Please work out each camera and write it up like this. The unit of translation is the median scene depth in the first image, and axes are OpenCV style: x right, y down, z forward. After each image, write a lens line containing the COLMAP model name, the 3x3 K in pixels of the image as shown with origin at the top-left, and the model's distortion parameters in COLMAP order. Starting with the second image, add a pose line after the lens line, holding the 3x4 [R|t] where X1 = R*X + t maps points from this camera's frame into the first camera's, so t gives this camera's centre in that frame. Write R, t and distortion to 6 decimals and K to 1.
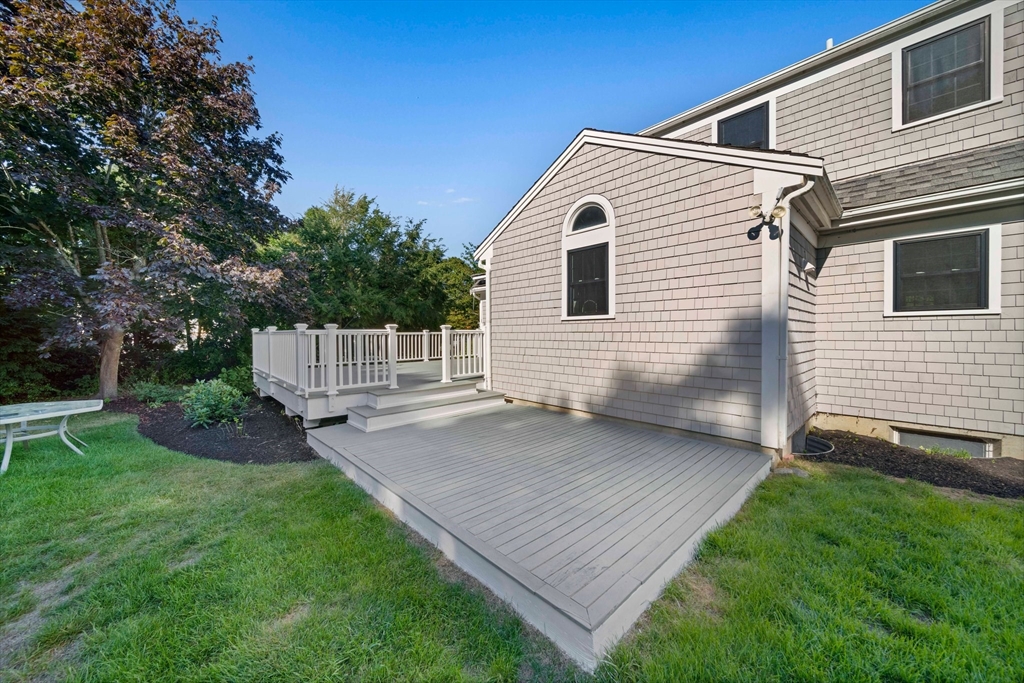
lens RADIAL K [[363.9, 0, 508.6], [0, 363.9, 336.8], [0, 0, 1]] dist [-0.001701, -0.000185]
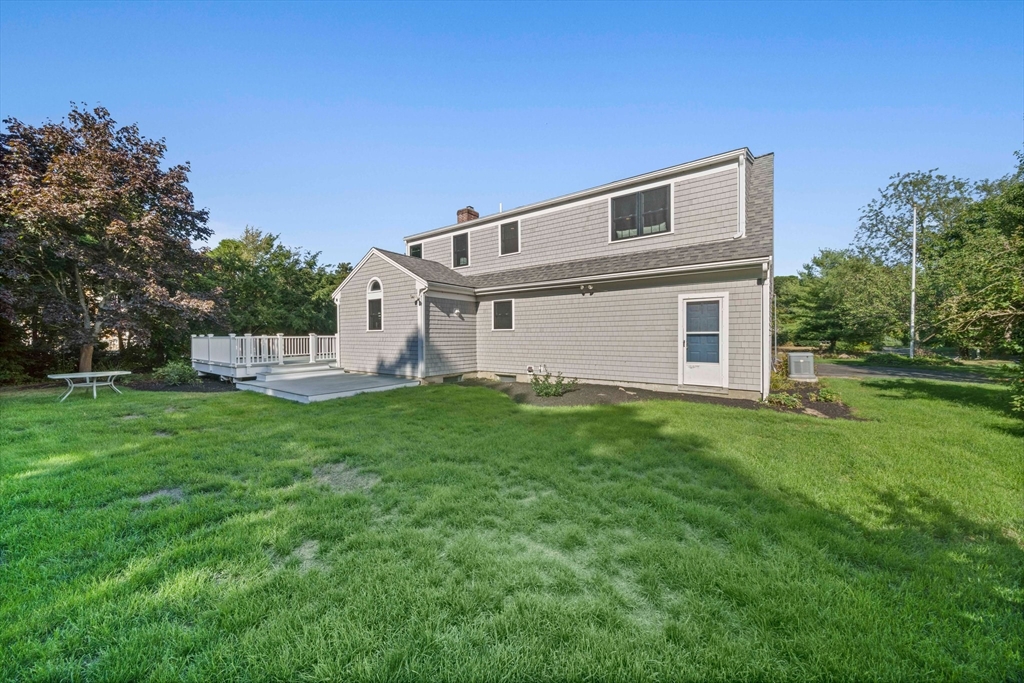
lens RADIAL K [[363.9, 0, 508.6], [0, 363.9, 336.8], [0, 0, 1]] dist [-0.001701, -0.000185]
pose [[0.981698, -0.002262, 0.190431, 0.463501], [0.003264, 0.999982, -0.004944, -0.001125], [-0.190417, 0.005475, 0.981688, -1.057220]]
